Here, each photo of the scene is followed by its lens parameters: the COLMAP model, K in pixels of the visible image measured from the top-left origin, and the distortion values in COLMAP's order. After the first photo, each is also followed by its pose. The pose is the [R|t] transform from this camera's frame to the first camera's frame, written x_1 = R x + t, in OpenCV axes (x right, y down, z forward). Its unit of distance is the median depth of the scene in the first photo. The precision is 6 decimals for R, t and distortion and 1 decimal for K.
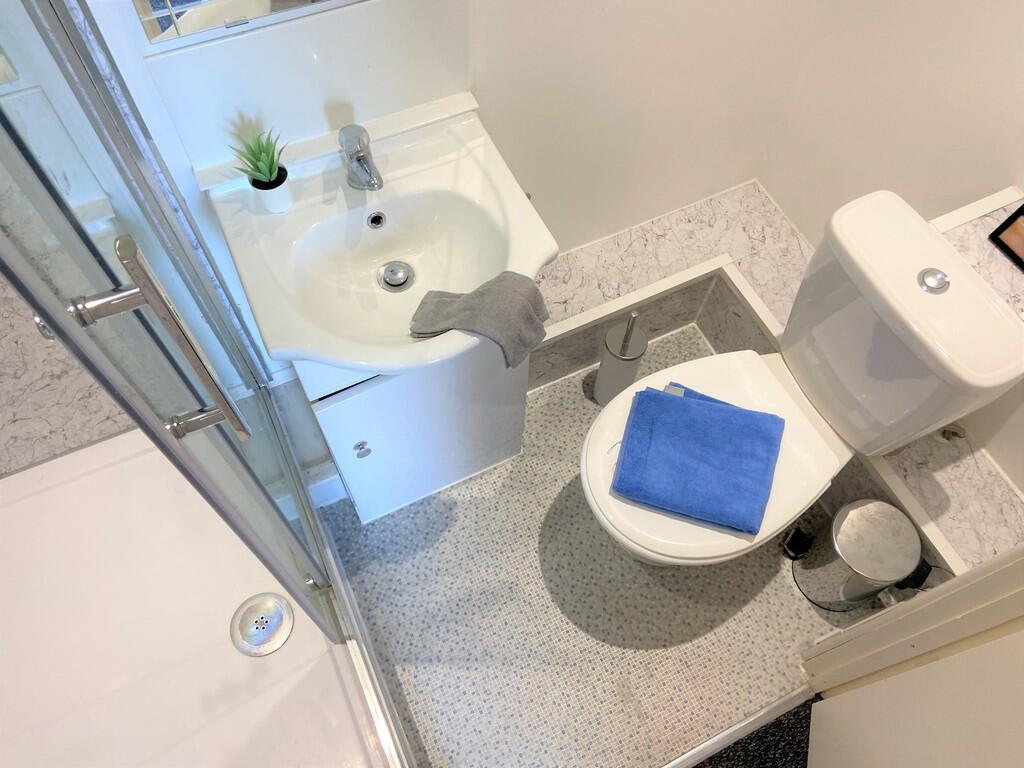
lens RADIAL K [[797.6, 0, 514.1], [0, 797.6, 382.2], [0, 0, 1]] dist [-0.003348, -0.007280]
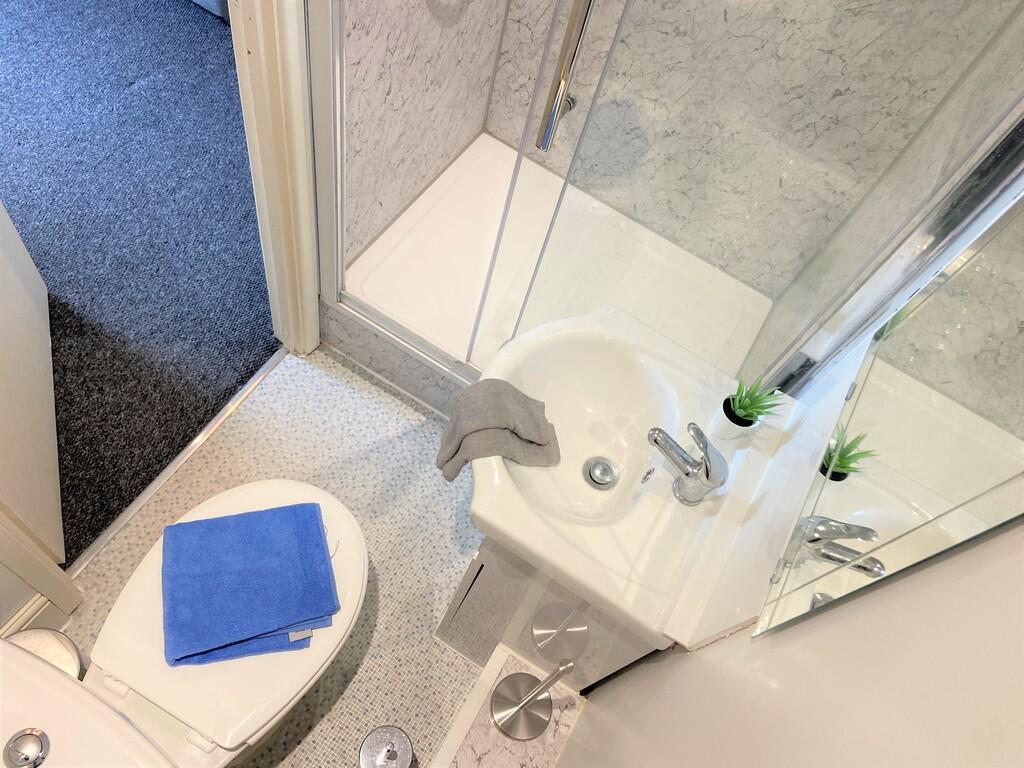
lens RADIAL K [[746.4, 0, 512.9], [0, 746.4, 385.1], [0, 0, 1]] dist [-0.011084, -0.014478]
pose [[-0.814384, 0.388903, -0.430737, 0.220615], [-0.569961, -0.396343, 0.719761, -0.532573], [0.109198, 0.831665, 0.544435, 0.334699]]
